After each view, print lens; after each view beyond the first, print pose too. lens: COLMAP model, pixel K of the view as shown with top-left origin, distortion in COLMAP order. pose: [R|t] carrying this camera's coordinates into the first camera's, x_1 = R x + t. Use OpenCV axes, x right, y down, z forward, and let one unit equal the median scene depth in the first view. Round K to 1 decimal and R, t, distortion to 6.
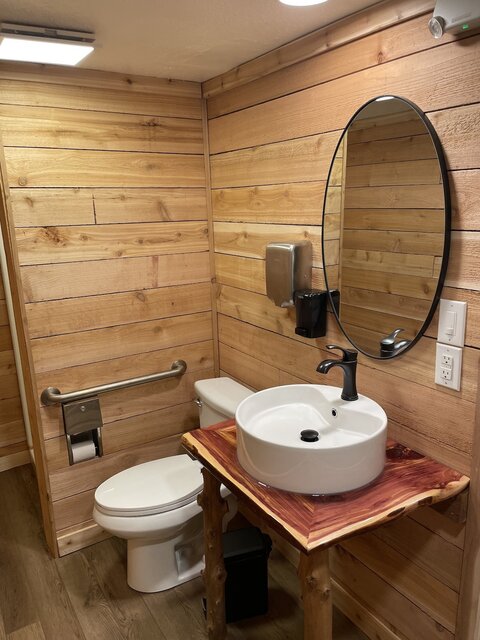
lens RADIAL K [[489.5, 0, 244.5], [0, 489.5, 322.2], [0, 0, 1]] dist [0.052161, -0.064435]
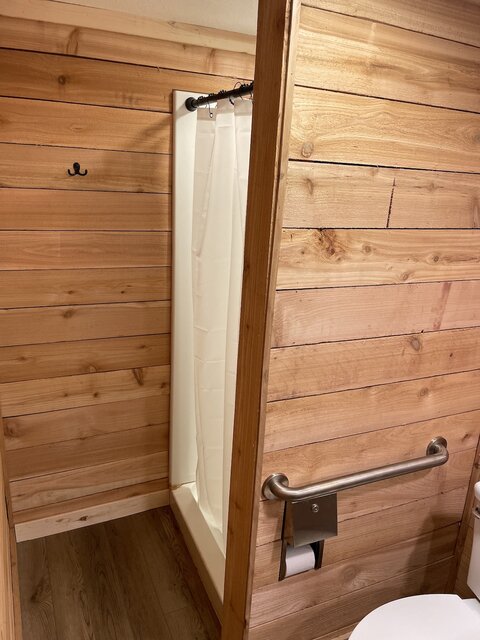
lens RADIAL K [[489.5, 0, 236.2], [0, 489.5, 322.2], [0, 0, 1]] dist [0.052161, -0.064435]
pose [[0.985298, 0.125520, -0.115895, -0.395216], [-0.118001, 0.990569, 0.069633, -0.102652], [0.123543, -0.054934, 0.990818, 0.362042]]
